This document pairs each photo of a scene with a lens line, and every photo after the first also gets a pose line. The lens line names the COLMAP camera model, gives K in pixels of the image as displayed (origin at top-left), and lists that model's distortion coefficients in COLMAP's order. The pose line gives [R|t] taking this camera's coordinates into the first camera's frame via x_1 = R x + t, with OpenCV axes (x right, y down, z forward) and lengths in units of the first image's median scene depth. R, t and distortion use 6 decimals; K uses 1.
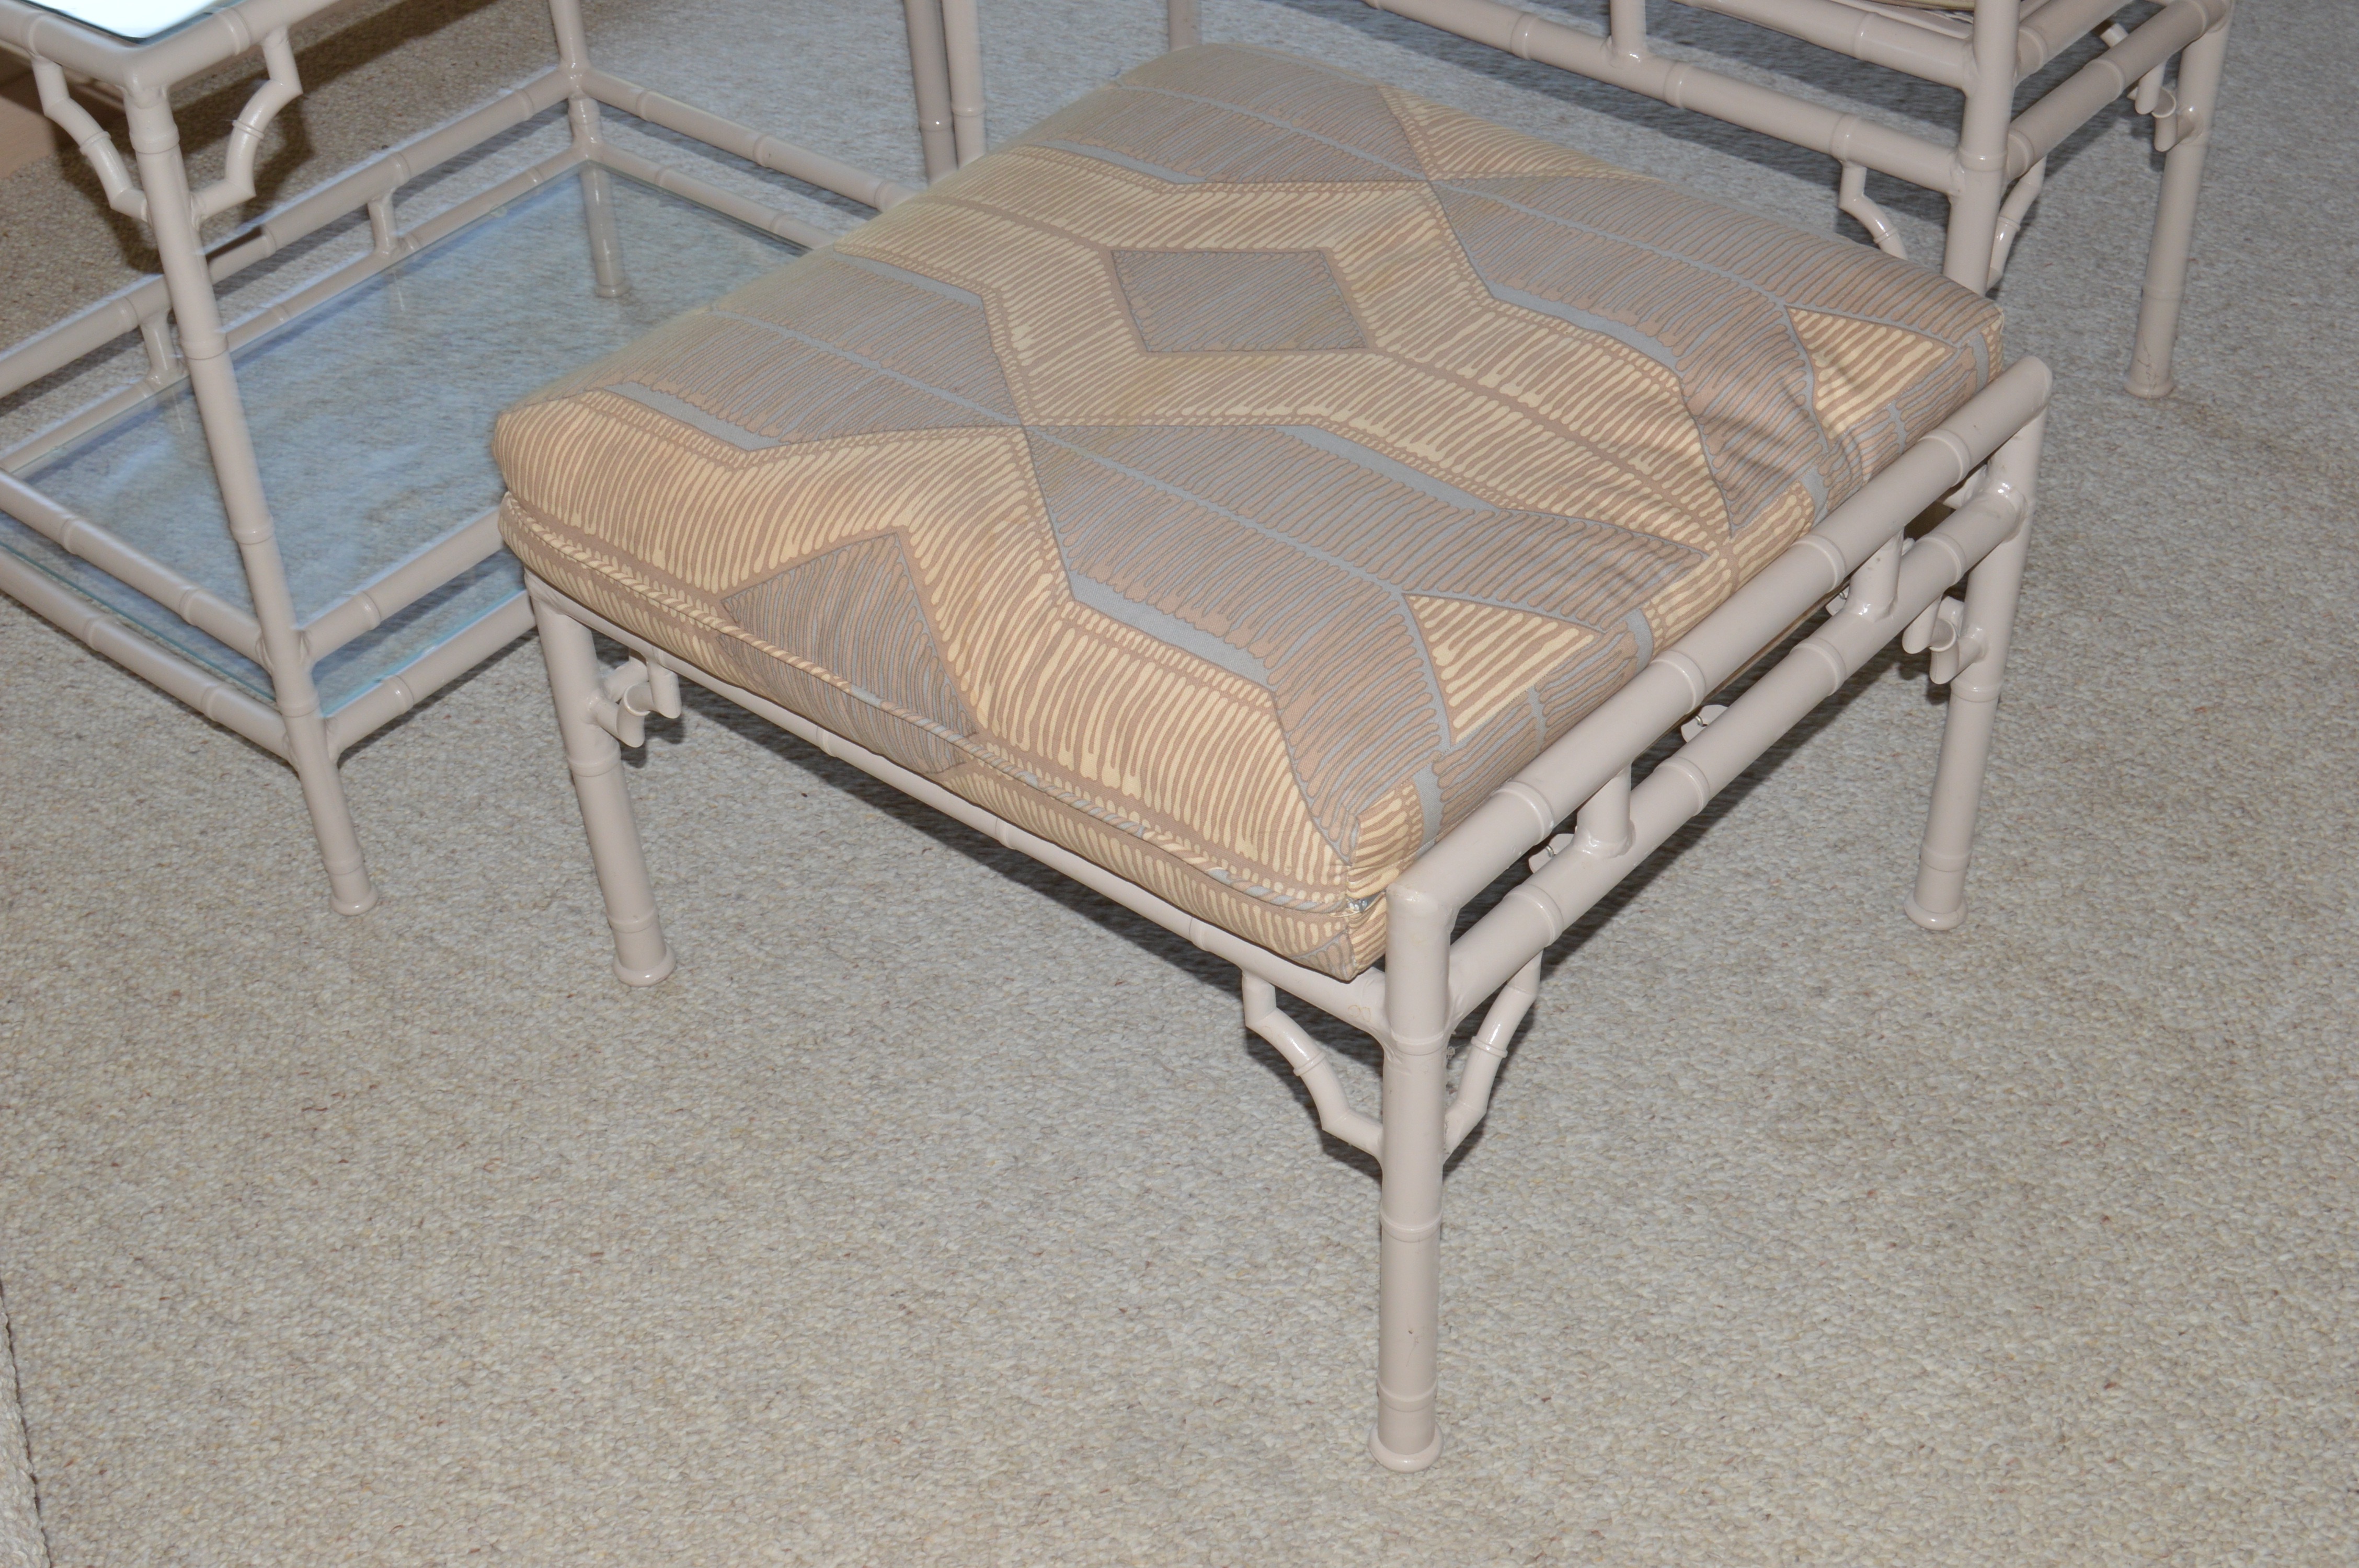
lens RADIAL K [[3162.0, 0, 1179.5], [0, 3162.0, 784.0], [0, 0, 1]] dist [-0.048526, 0.032466]
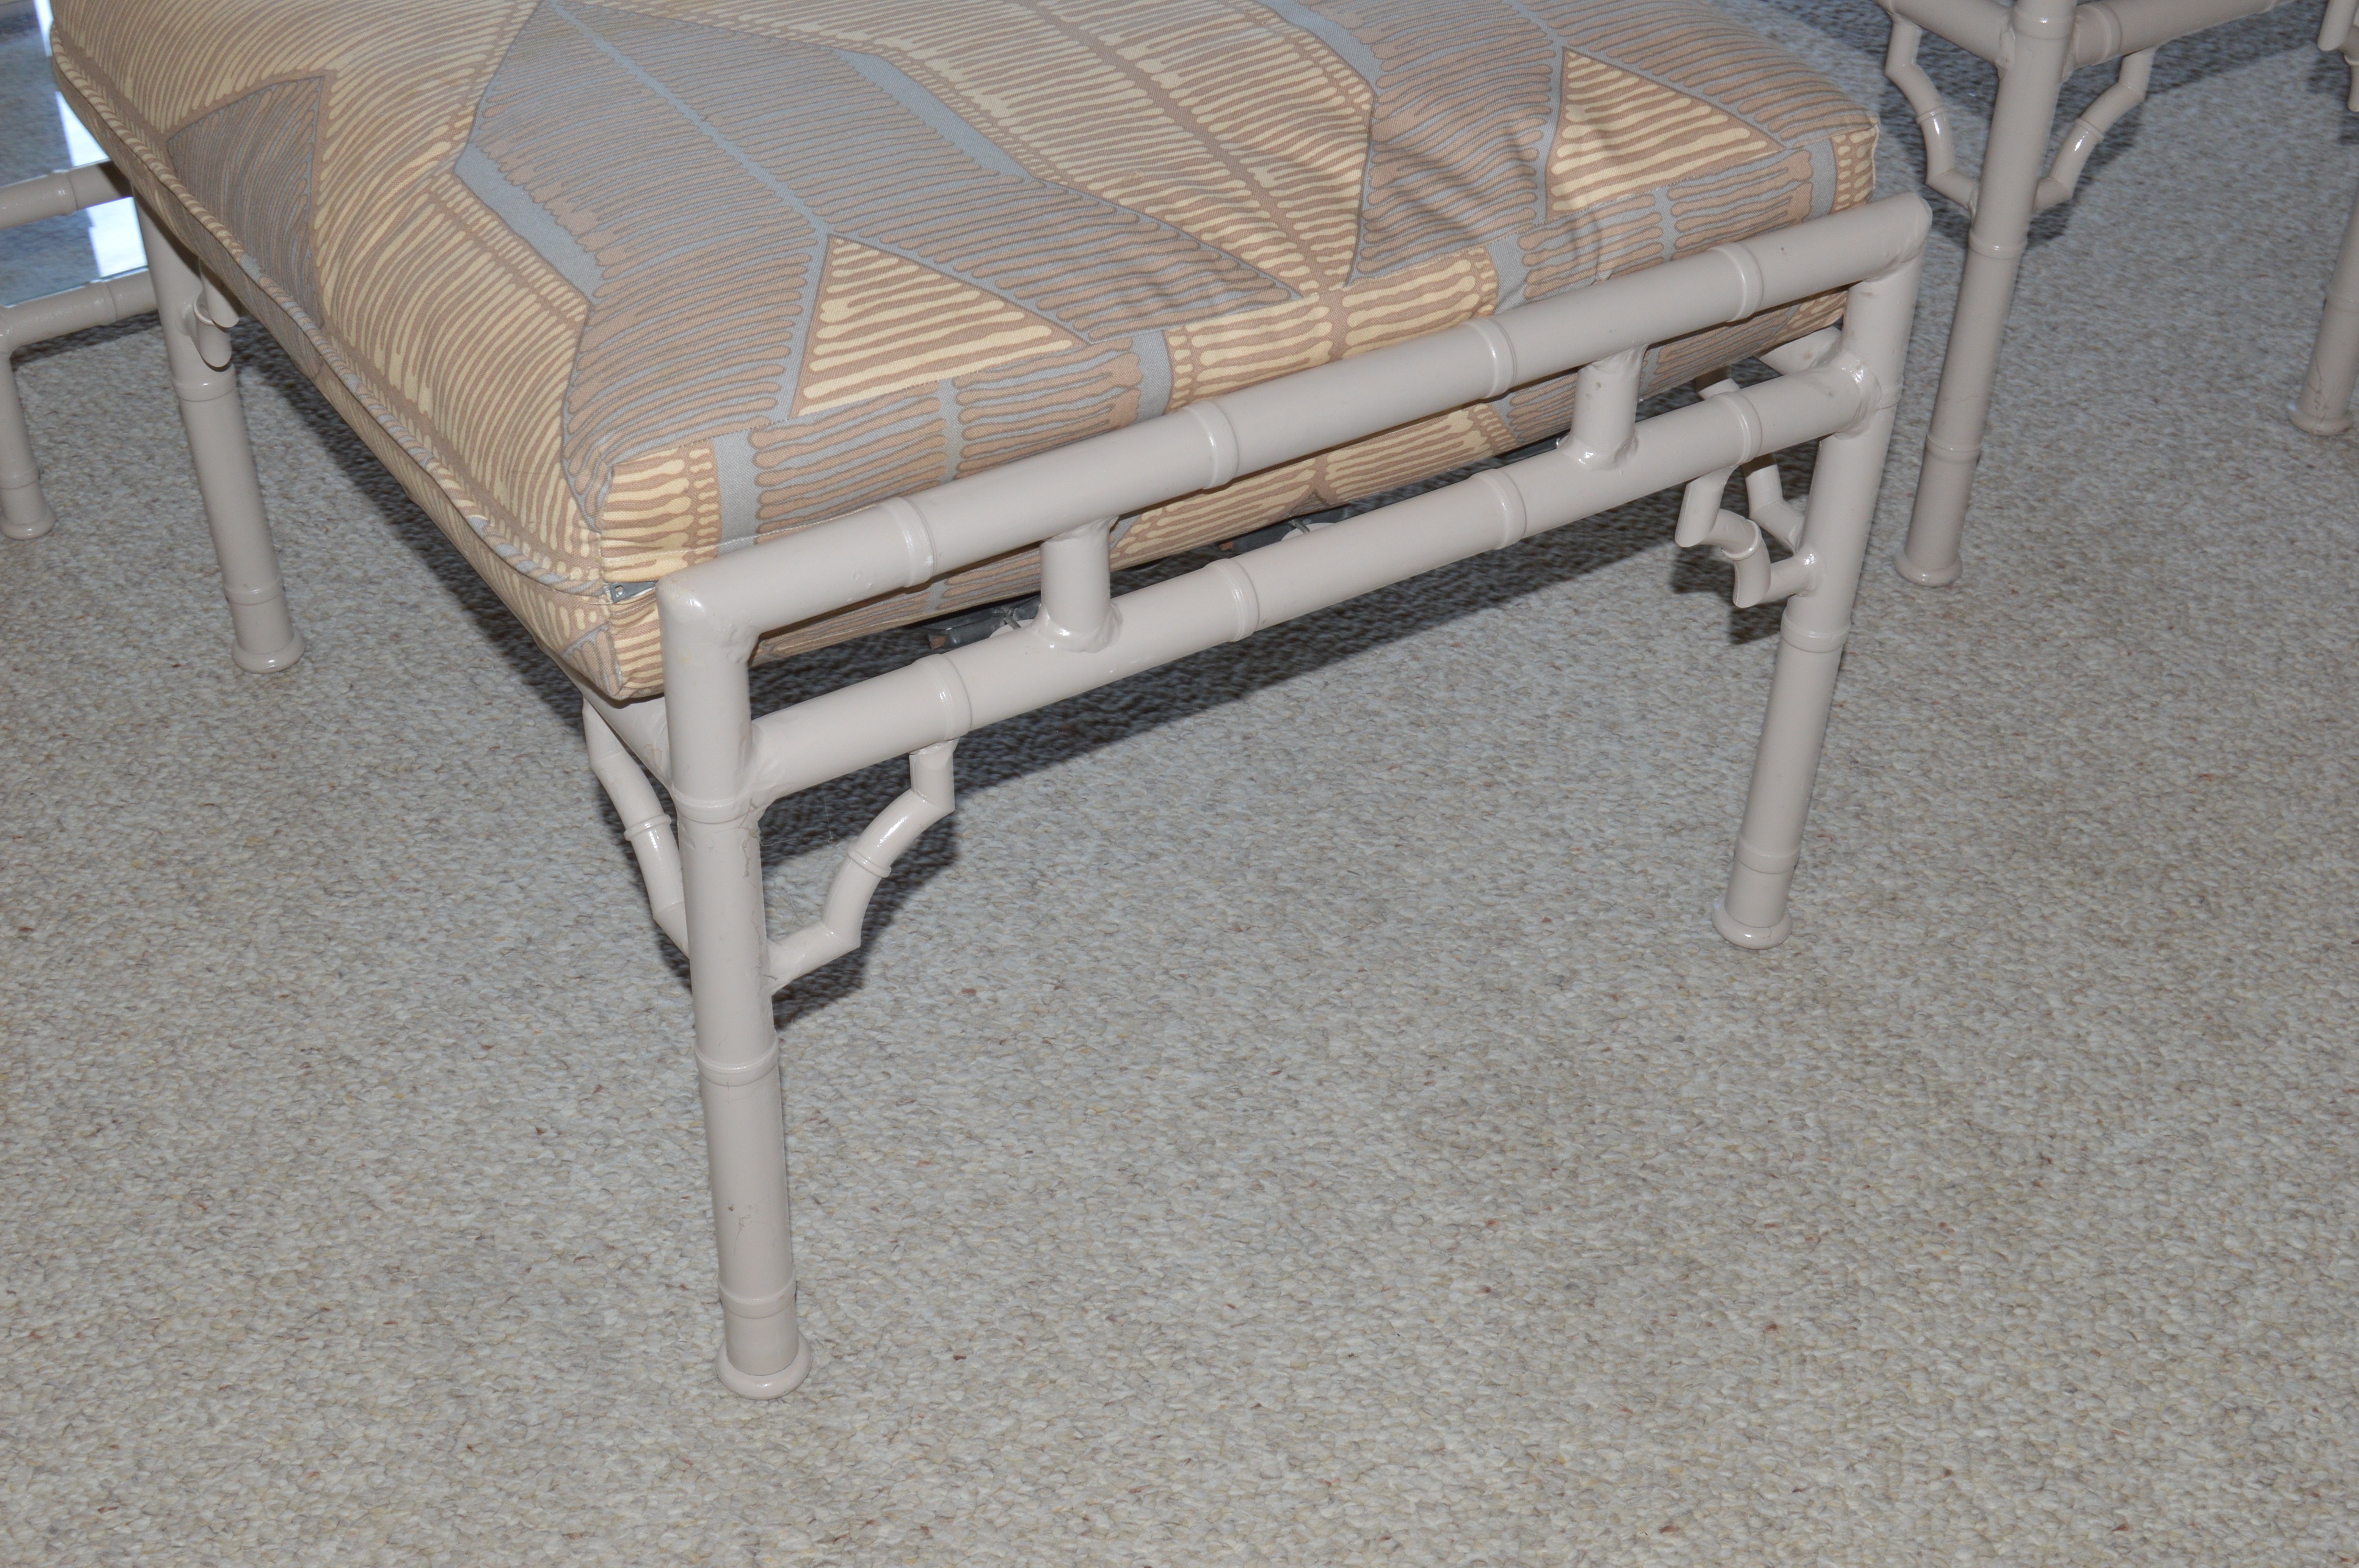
lens RADIAL K [[3086.6, 0, 1182.6], [0, 3086.6, 766.8], [0, 0, 1]] dist [-0.050035, 0.023175]
pose [[0.958876, 0.216835, -0.183139, 0.287576], [-0.221674, 0.975101, -0.006129, 0.046410], [0.177250, 0.046474, 0.983068, 0.261830]]
